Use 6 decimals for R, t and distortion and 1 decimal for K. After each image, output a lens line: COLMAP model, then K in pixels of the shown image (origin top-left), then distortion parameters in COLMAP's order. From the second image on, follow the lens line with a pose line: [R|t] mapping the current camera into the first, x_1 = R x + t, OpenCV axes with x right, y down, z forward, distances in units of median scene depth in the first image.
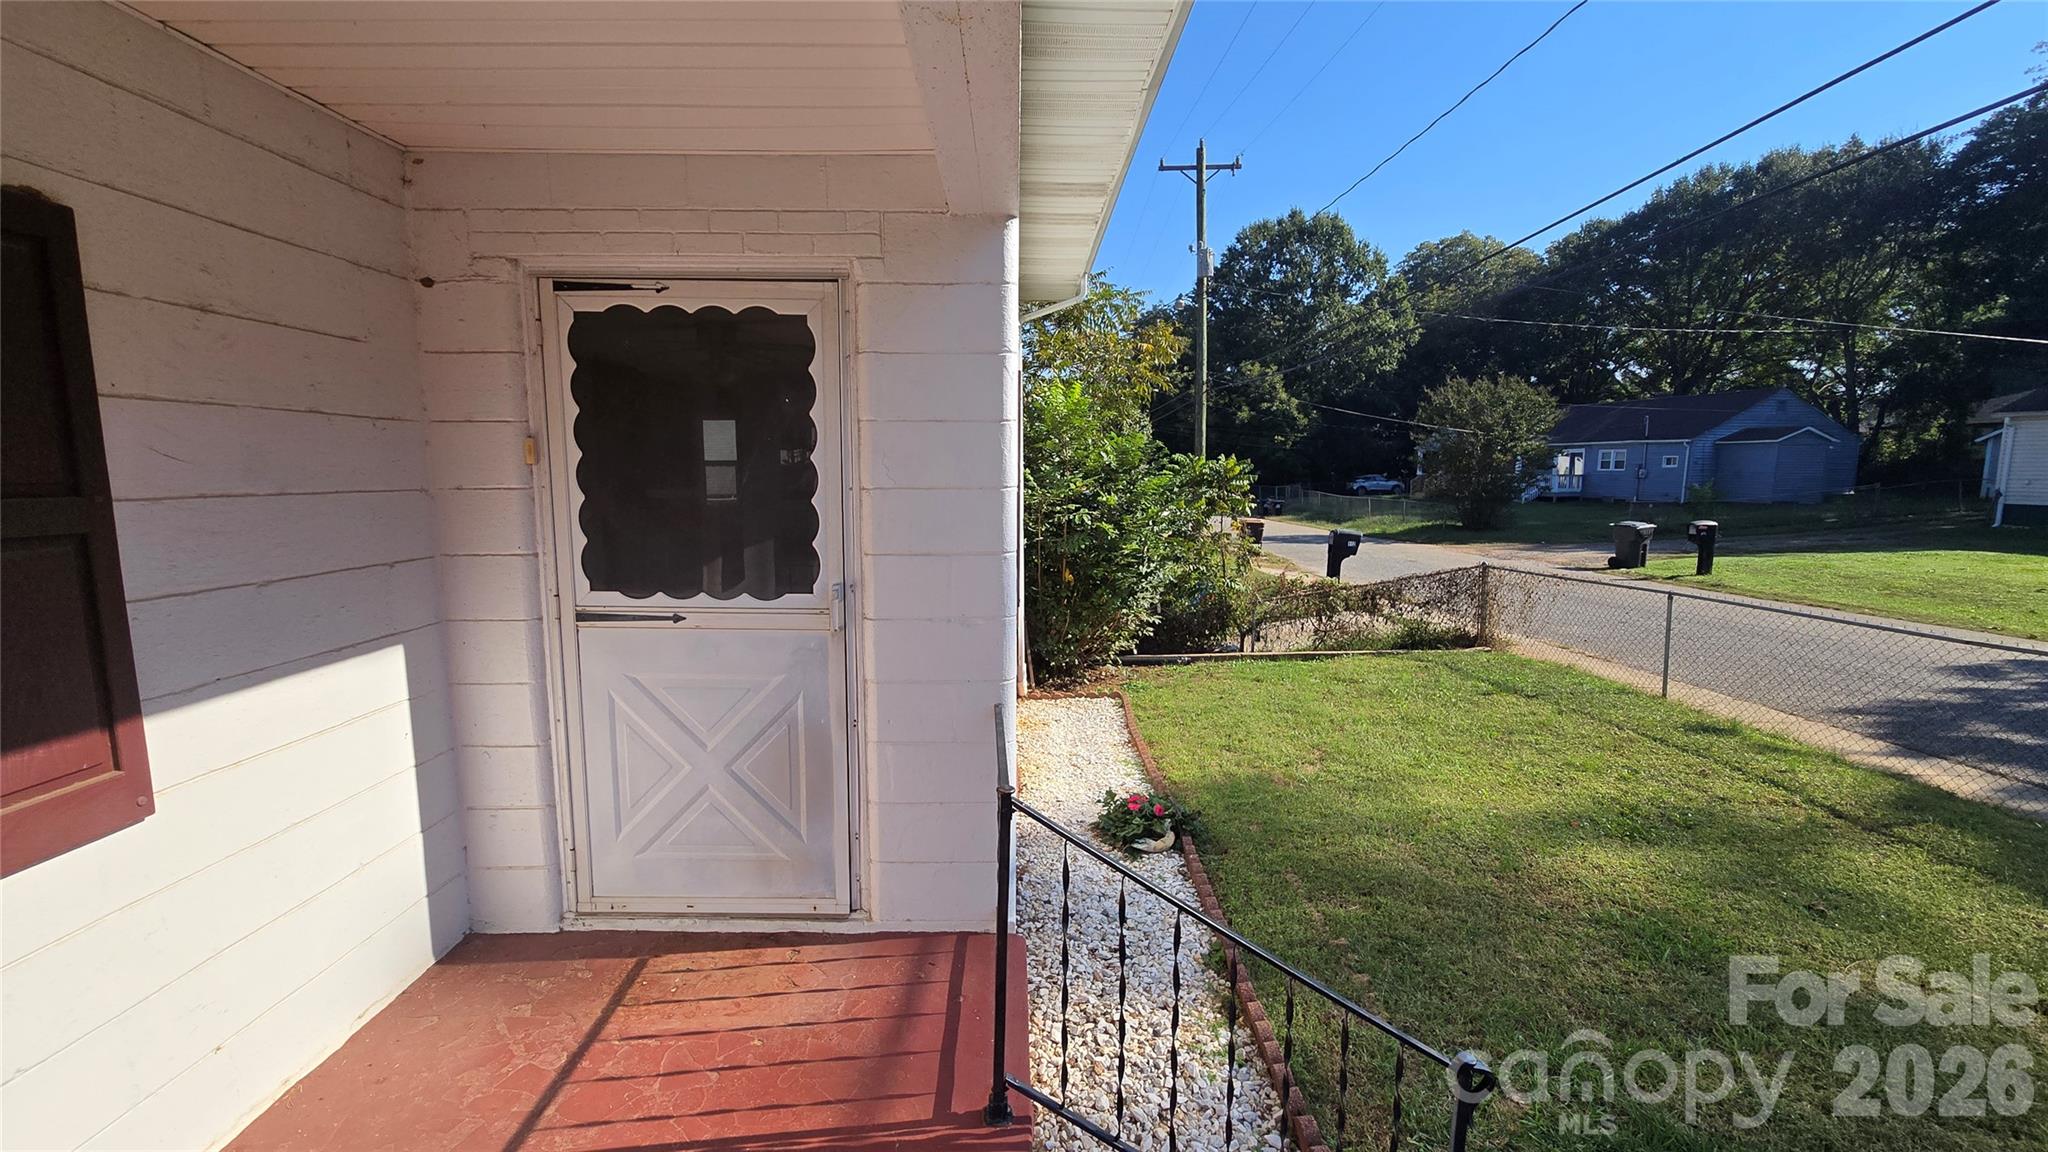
lens RADIAL K [[846.9, 0, 1024.0], [0, 846.9, 576.0], [0, 0, 1]] dist [0.002022, -0.000024]
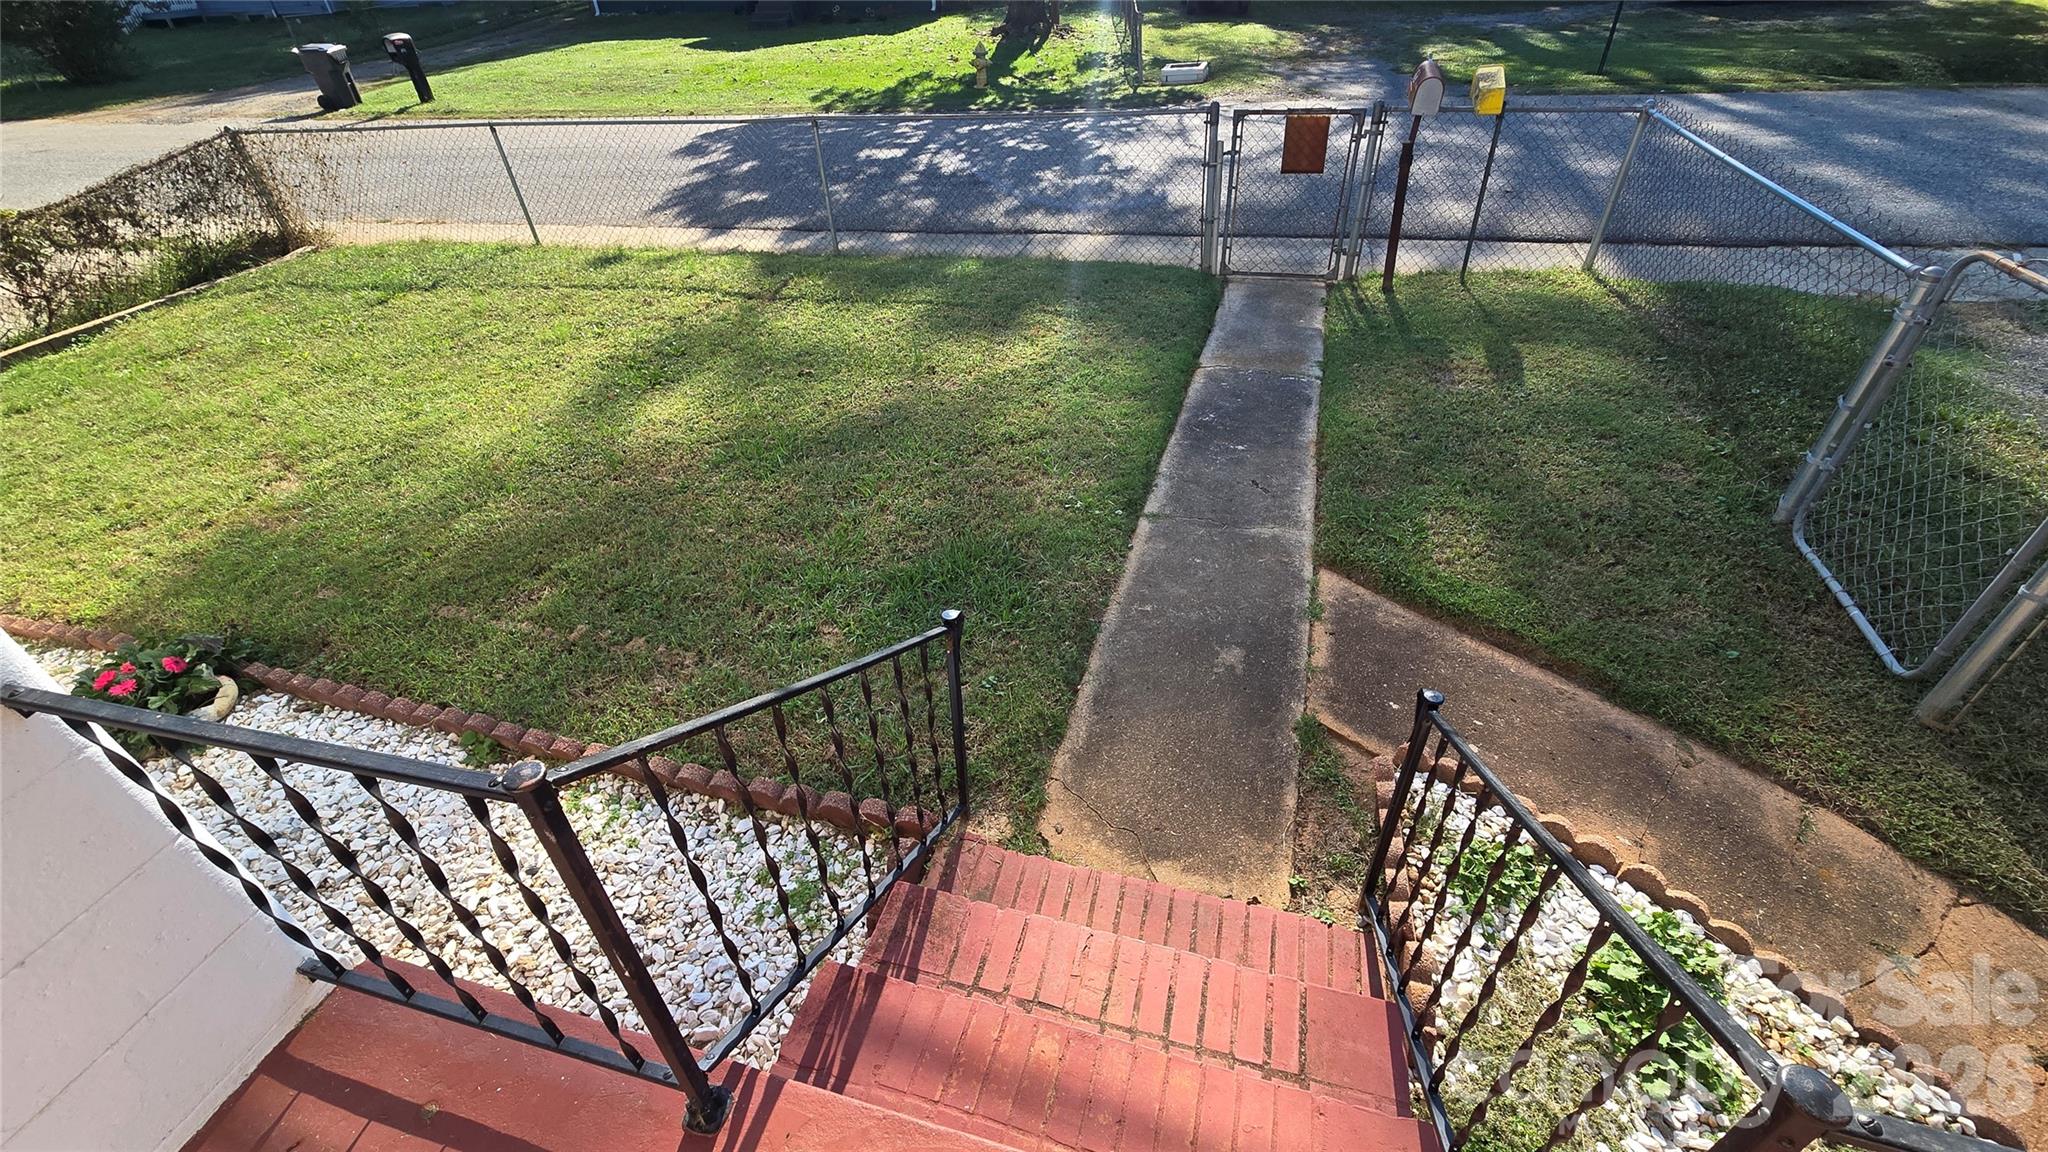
lens RADIAL K [[846.9, 0, 1024.0], [0, 846.9, 576.0], [0, 0, 1]] dist [0.002022, -0.000024]
pose [[0.281433, -0.587093, 0.759024, -0.066085], [0.156456, 0.808485, 0.567339, -0.016923], [-0.946740, -0.040914, 0.319388, 0.164241]]
